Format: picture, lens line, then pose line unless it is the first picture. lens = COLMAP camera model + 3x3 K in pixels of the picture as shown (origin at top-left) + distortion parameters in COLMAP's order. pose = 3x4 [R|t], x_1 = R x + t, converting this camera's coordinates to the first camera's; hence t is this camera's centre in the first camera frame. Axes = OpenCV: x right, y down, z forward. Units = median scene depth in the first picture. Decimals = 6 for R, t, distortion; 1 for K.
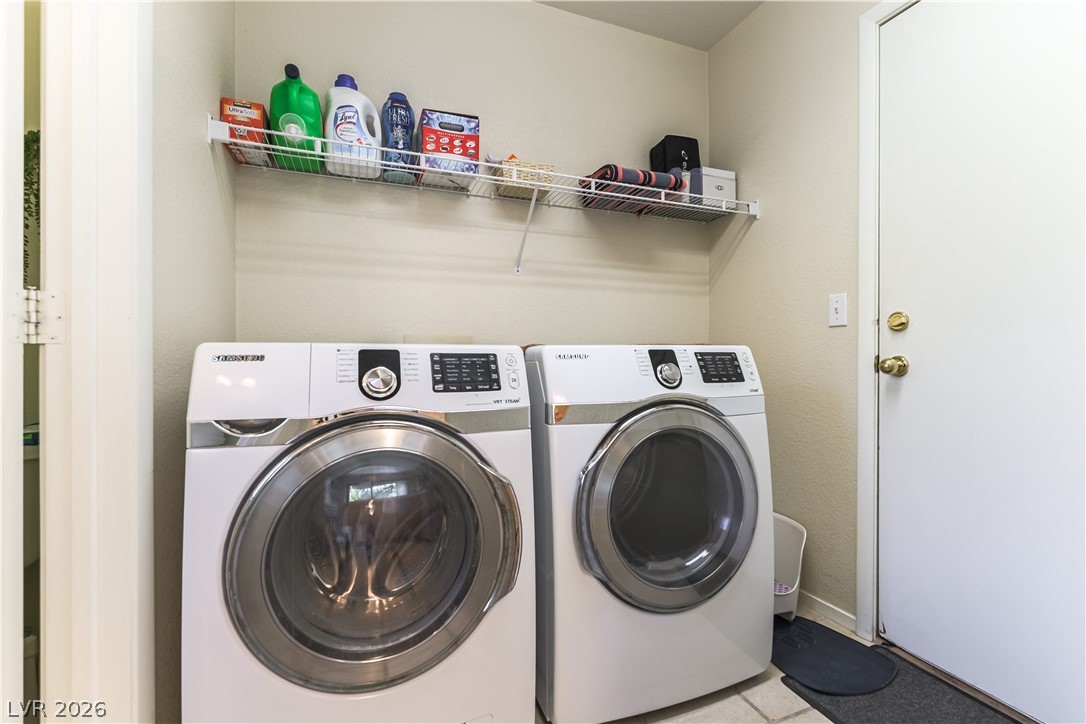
lens RADIAL K [[480.6, 0, 548.7], [0, 480.6, 363.5], [0, 0, 1]] dist [0.000705, 0.000325]
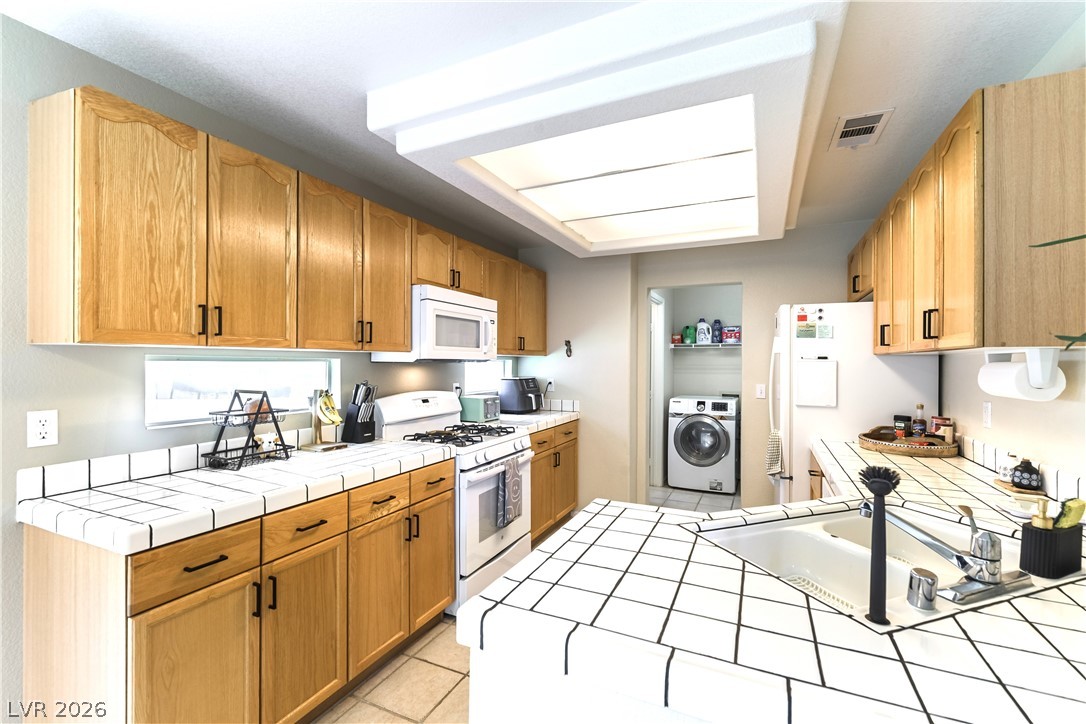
lens RADIAL K [[462.3, 0, 548.8], [0, 462.3, 363.7], [0, 0, 1]] dist [-0.000800, -0.000057]
pose [[0.686058, 0.004559, -0.727532, 1.856142], [-0.009937, 0.999946, -0.003104, -0.350199], [0.727479, 0.009359, 0.686066, -3.119372]]
